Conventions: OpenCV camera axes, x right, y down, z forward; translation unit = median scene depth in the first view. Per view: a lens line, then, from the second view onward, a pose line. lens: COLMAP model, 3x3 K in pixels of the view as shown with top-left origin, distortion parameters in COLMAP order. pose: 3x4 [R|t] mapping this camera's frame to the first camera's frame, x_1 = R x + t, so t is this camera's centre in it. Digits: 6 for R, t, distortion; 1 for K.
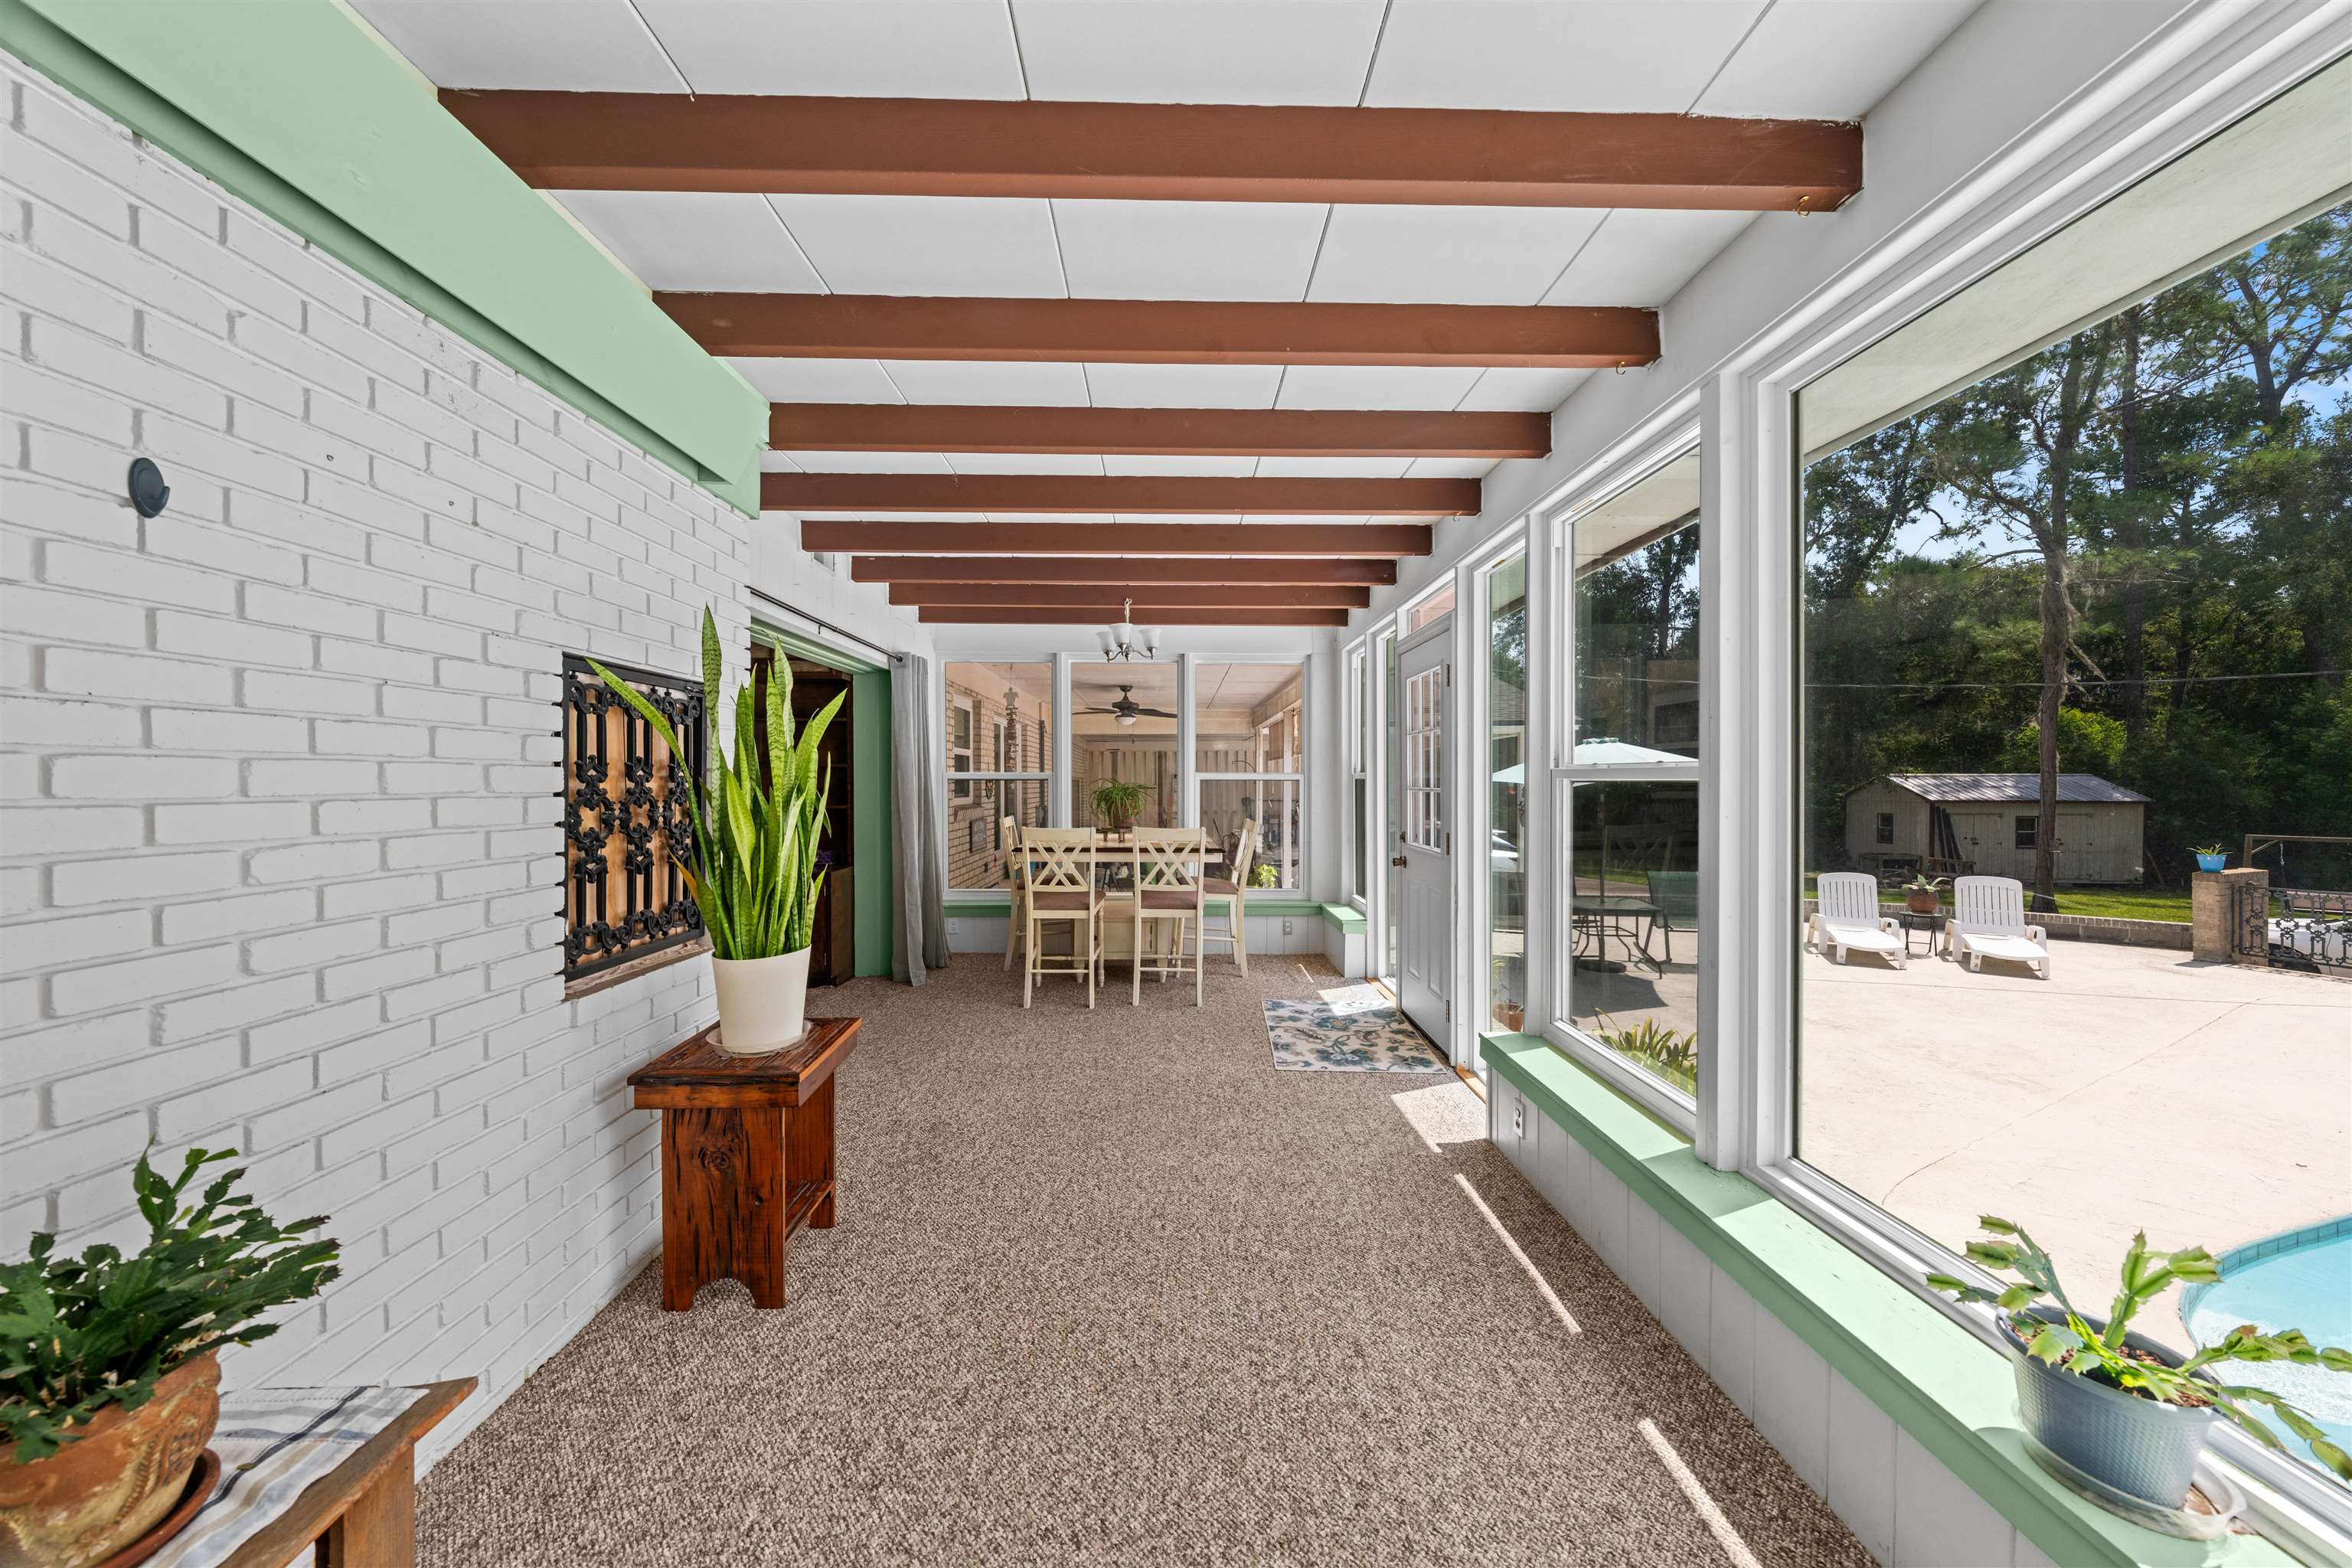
lens RADIAL K [[808.6, 0, 1174.9], [0, 808.6, 781.7], [0, 0, 1]] dist [-0.000122, -0.000086]
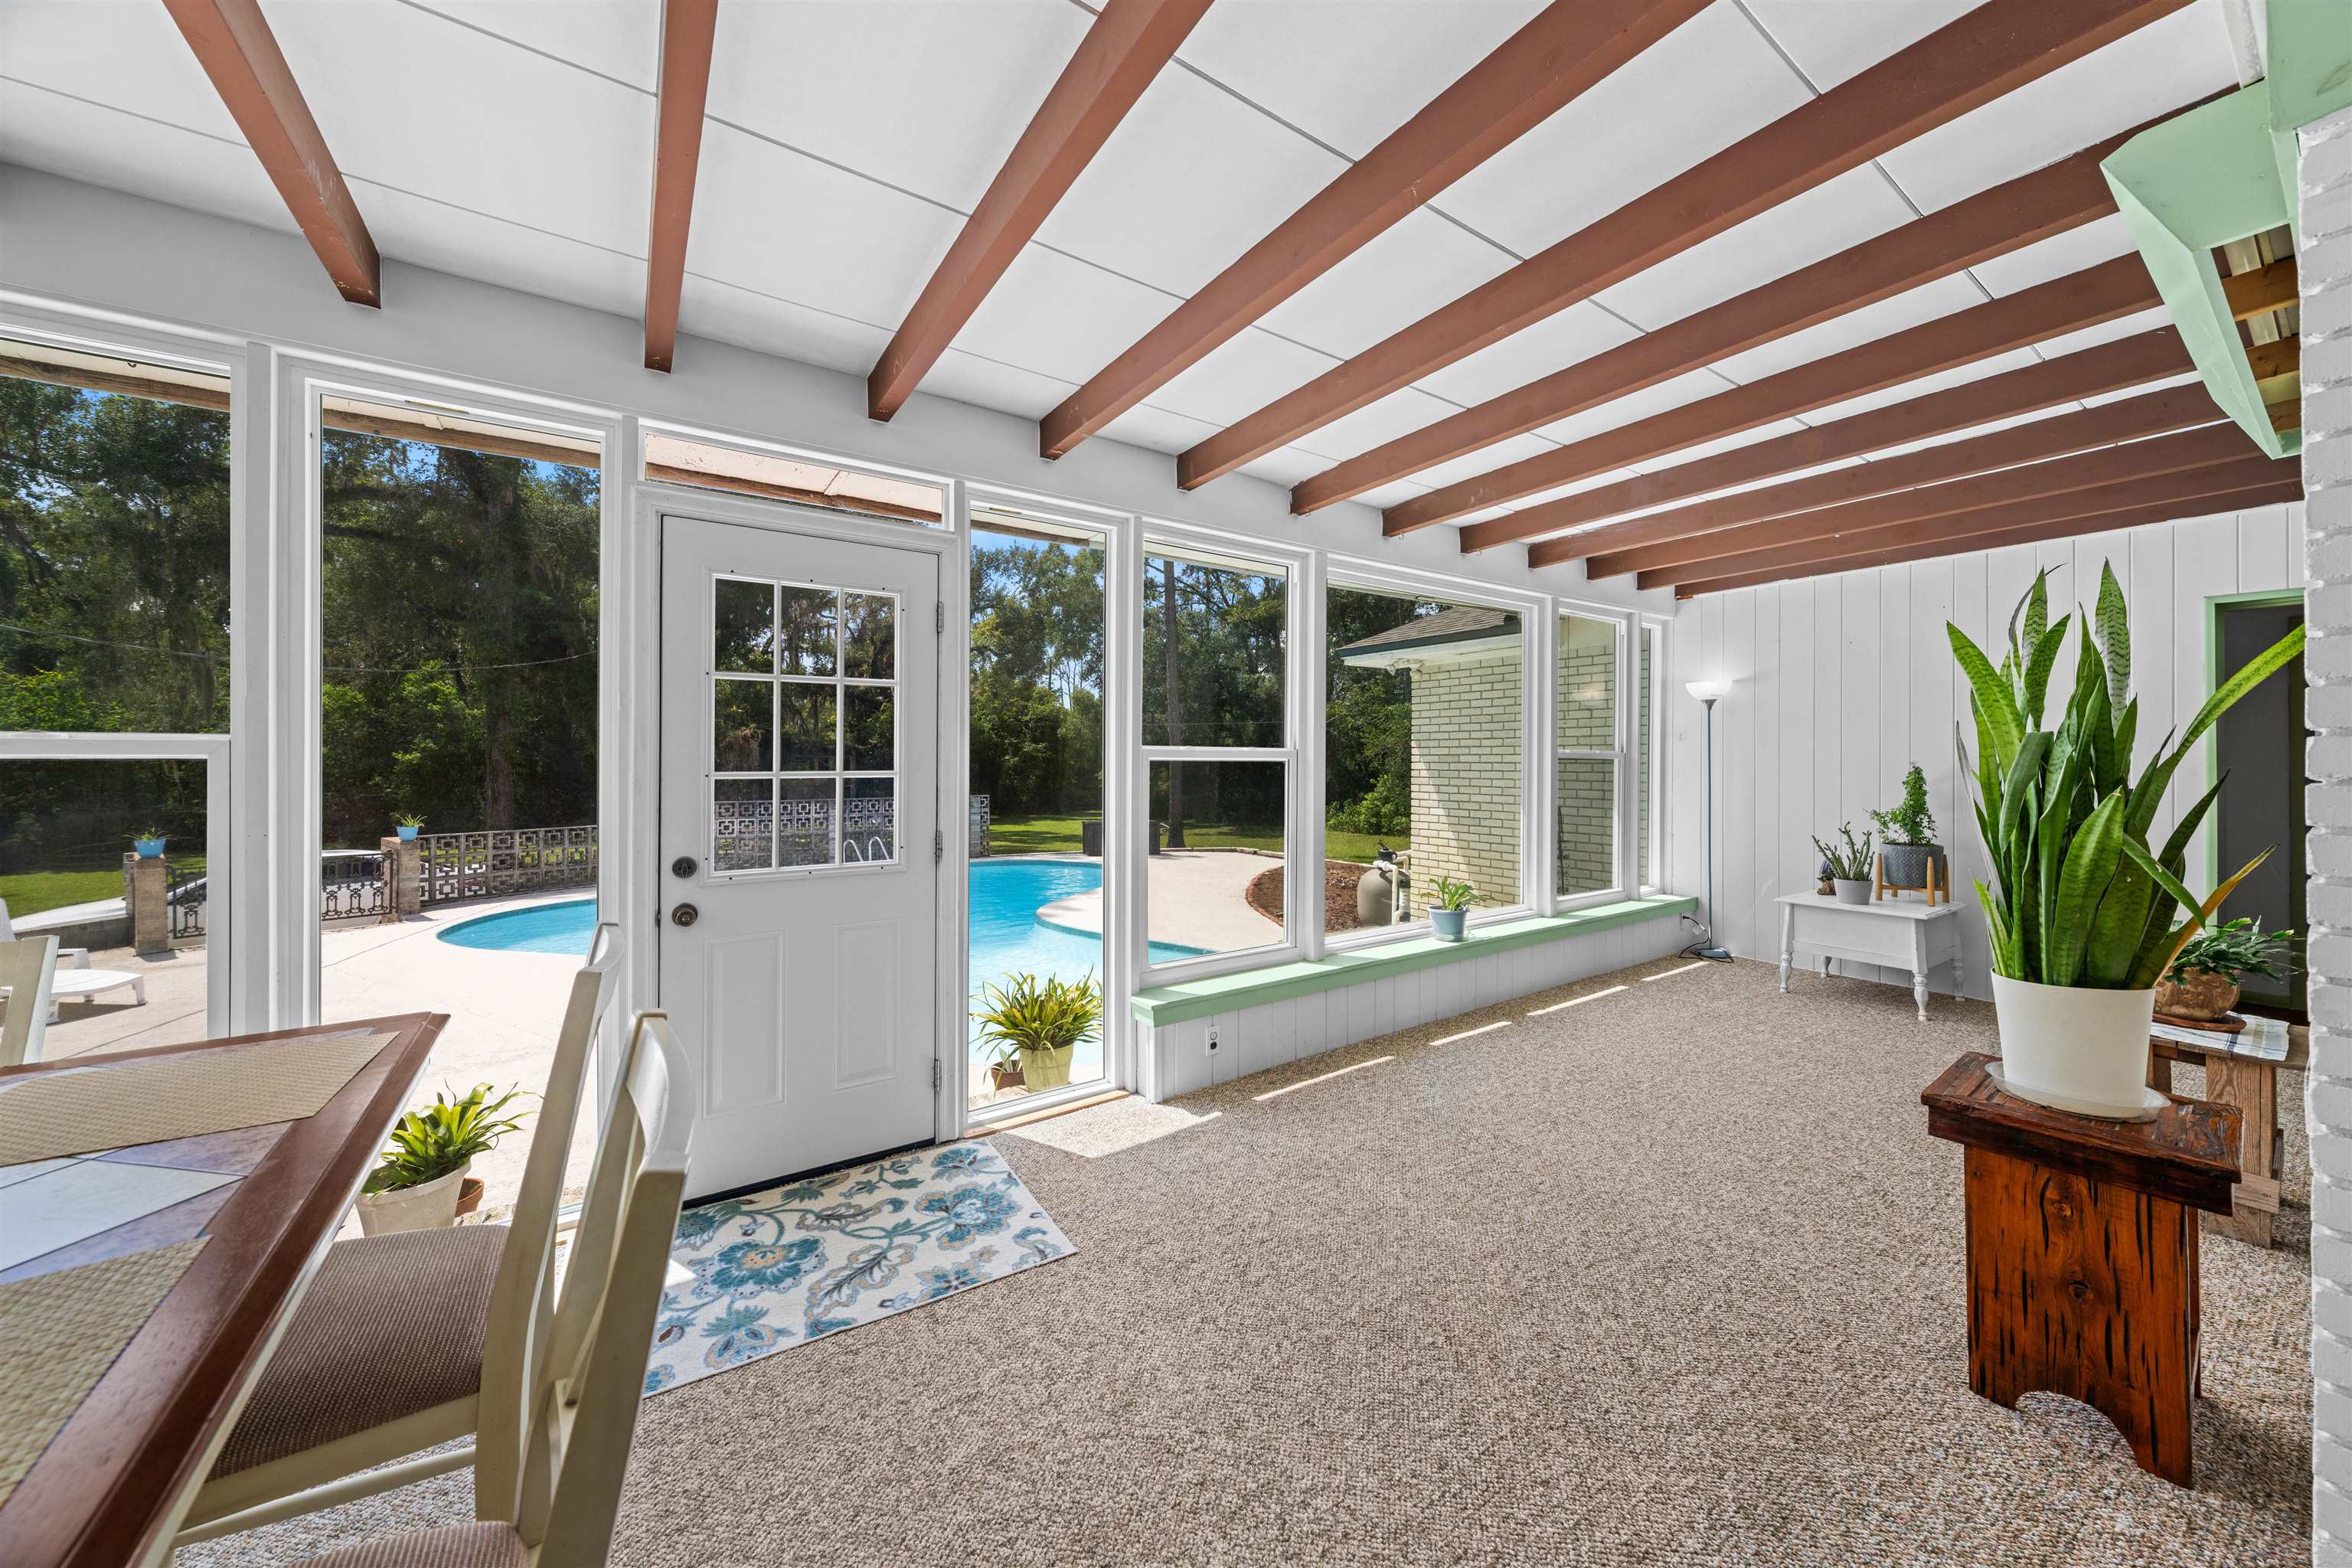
lens RADIAL K [[808.6, 0, 1166.5], [0, 808.6, 763.8], [0, 0, 1]] dist [-0.000122, -0.000086]
pose [[-0.545120, -0.000309, 0.838358, -0.384218], [0.003357, 0.999991, 0.002552, -0.000654], [-0.838352, 0.004205, -0.545114, 1.205105]]
